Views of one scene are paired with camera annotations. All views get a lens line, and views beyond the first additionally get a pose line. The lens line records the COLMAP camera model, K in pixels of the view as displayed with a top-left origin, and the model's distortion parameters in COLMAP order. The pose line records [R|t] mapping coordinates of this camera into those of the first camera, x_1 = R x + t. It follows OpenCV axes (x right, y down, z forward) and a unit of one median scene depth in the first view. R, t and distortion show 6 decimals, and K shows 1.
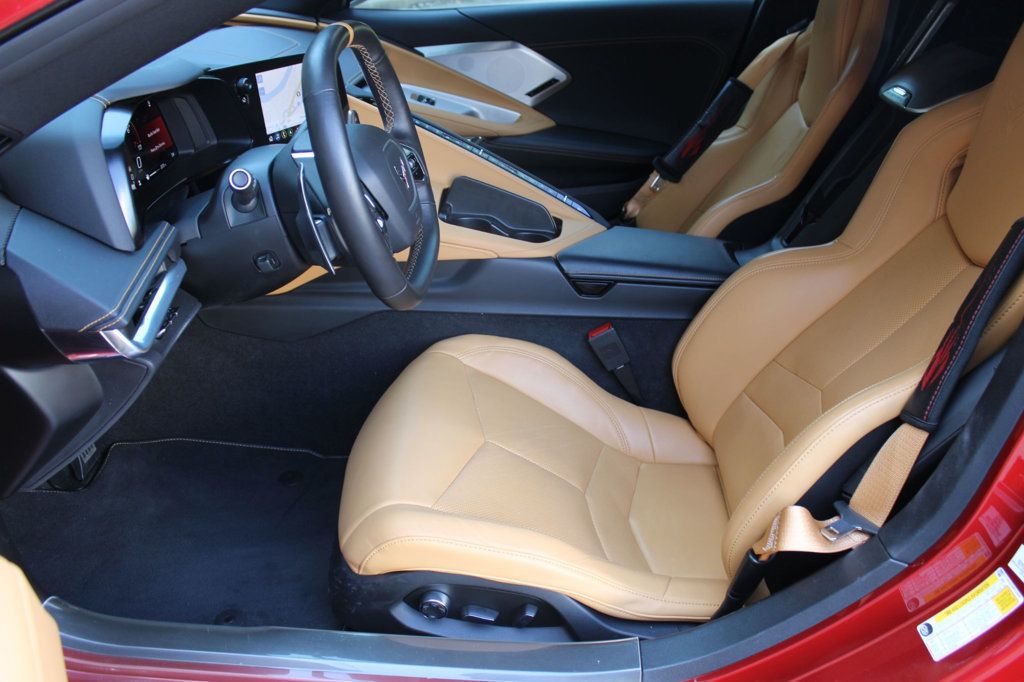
lens RADIAL K [[843.9, 0, 513.0], [0, 843.9, 370.0], [0, 0, 1]] dist [-0.173315, 0.155954]
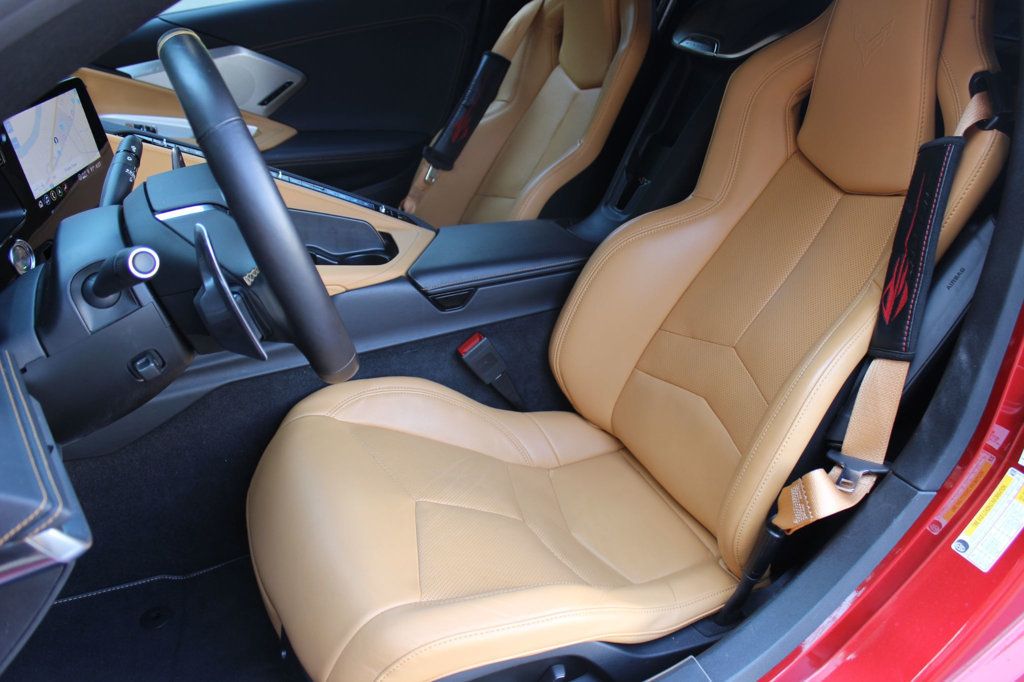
lens RADIAL K [[843.9, 0, 513.0], [0, 843.9, 370.0], [0, 0, 1]] dist [-0.173315, 0.155954]
pose [[0.893413, -0.257052, 0.368425, -0.197165], [0.252628, 0.965631, 0.061113, -0.063864], [-0.371472, 0.038475, 0.927647, 0.146339]]
